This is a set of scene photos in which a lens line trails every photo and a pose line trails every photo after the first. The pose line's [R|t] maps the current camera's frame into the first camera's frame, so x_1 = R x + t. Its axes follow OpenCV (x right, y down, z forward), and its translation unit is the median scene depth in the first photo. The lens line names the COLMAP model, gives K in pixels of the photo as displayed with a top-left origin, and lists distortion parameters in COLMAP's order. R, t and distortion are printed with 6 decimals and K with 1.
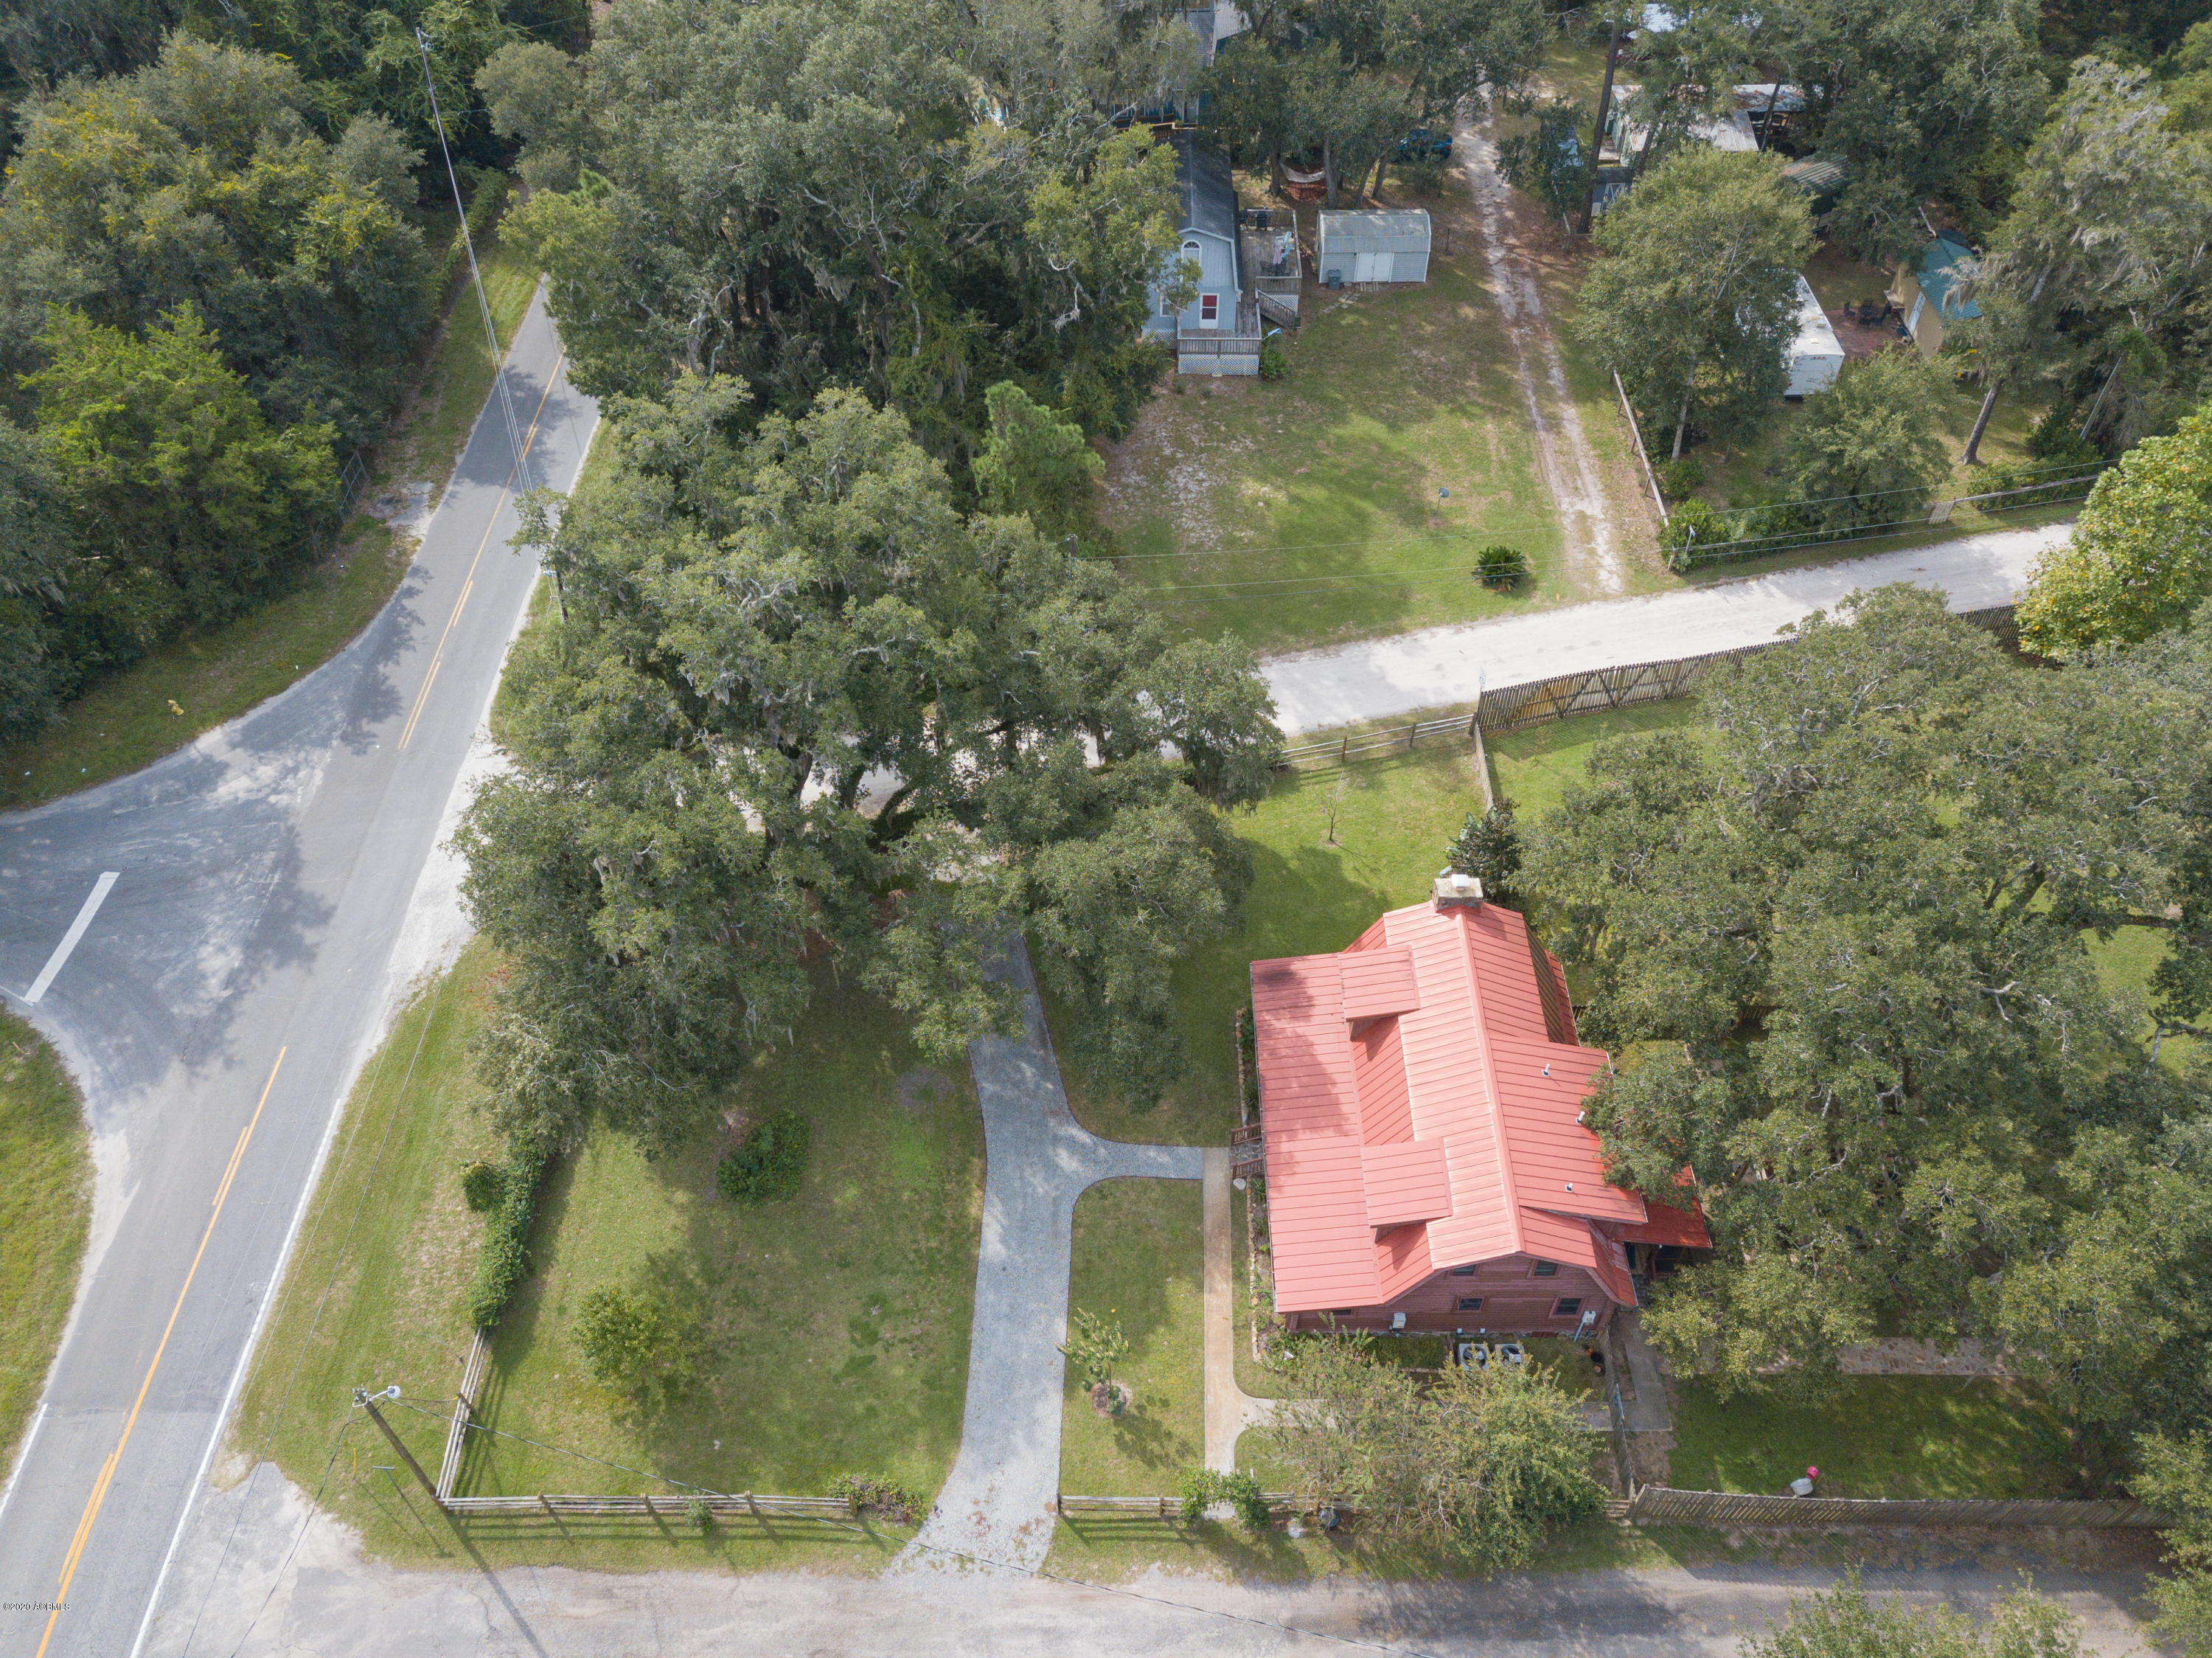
lens RADIAL K [[1698.1, 0, 1104.7], [0, 1698.1, 836.6], [0, 0, 1]] dist [0.034666, -0.000889]
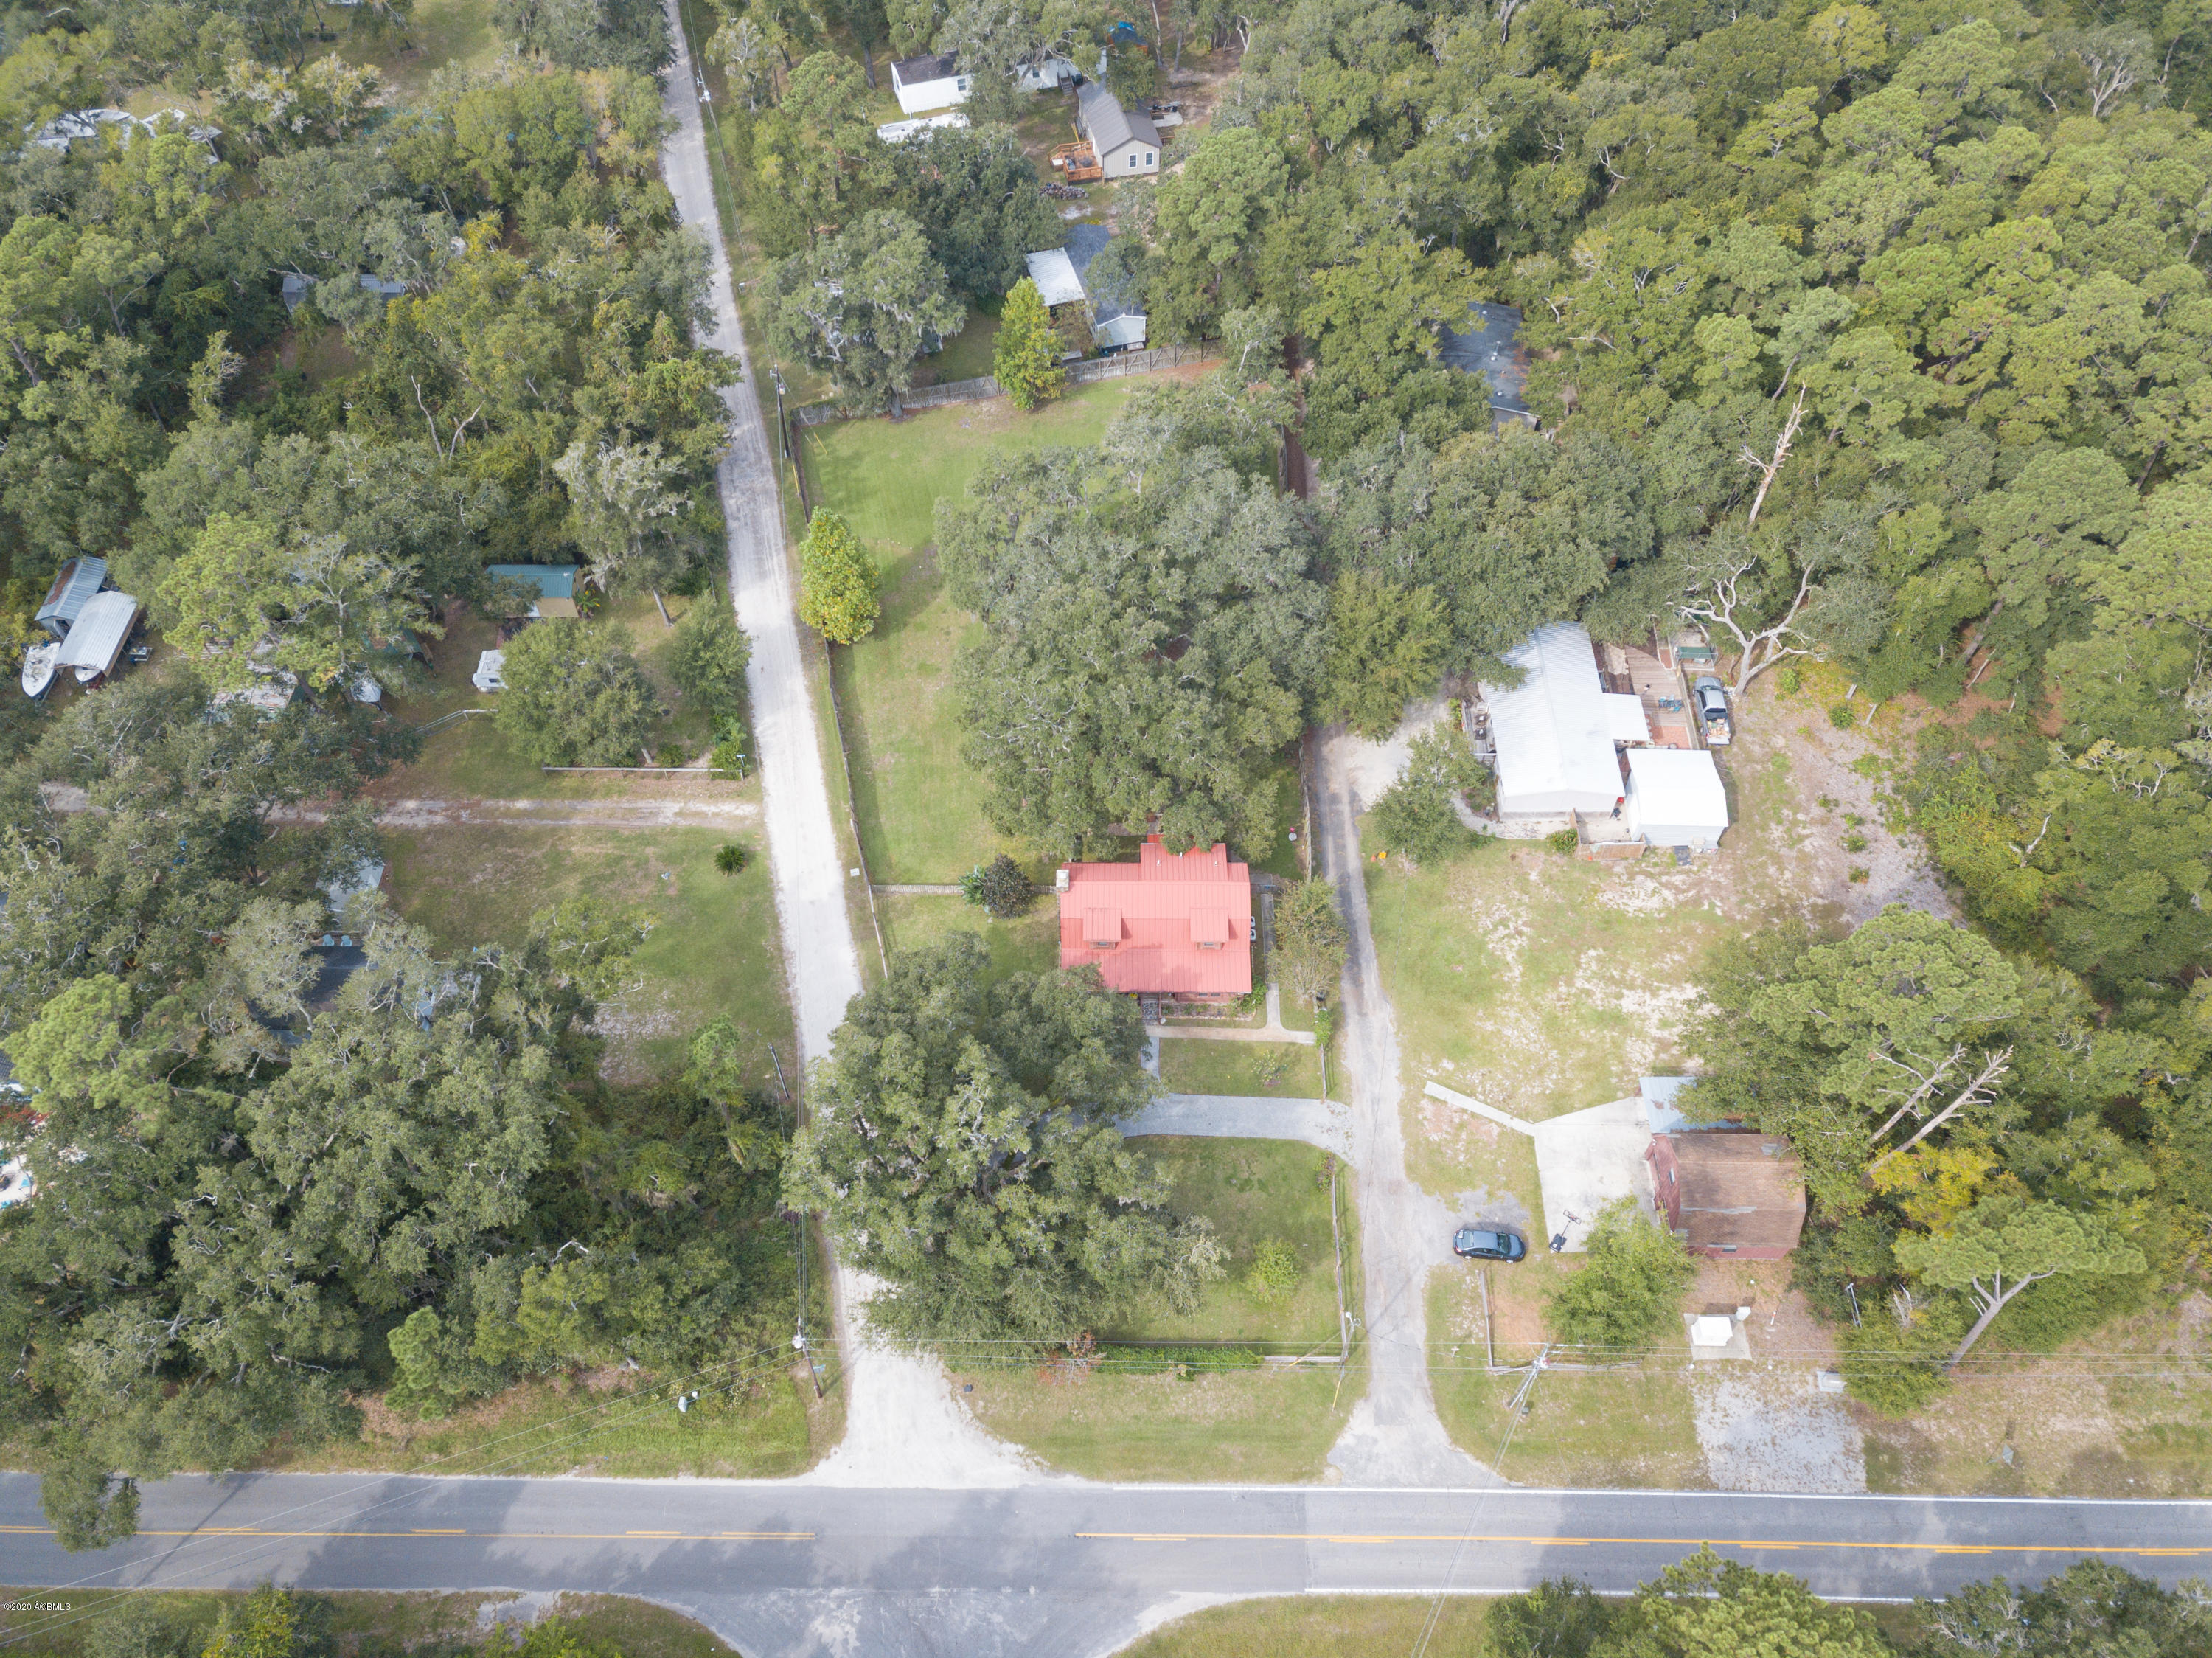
lens RADIAL K [[1698.1, 0, 1104.7], [0, 1698.1, 836.6], [0, 0, 1]] dist [0.034666, -0.000889]
pose [[-0.002278, -0.809553, 0.587043, -1.010624], [0.742551, 0.391826, 0.543222, -1.126107], [-0.669786, 0.437146, 0.600242, -0.315084]]
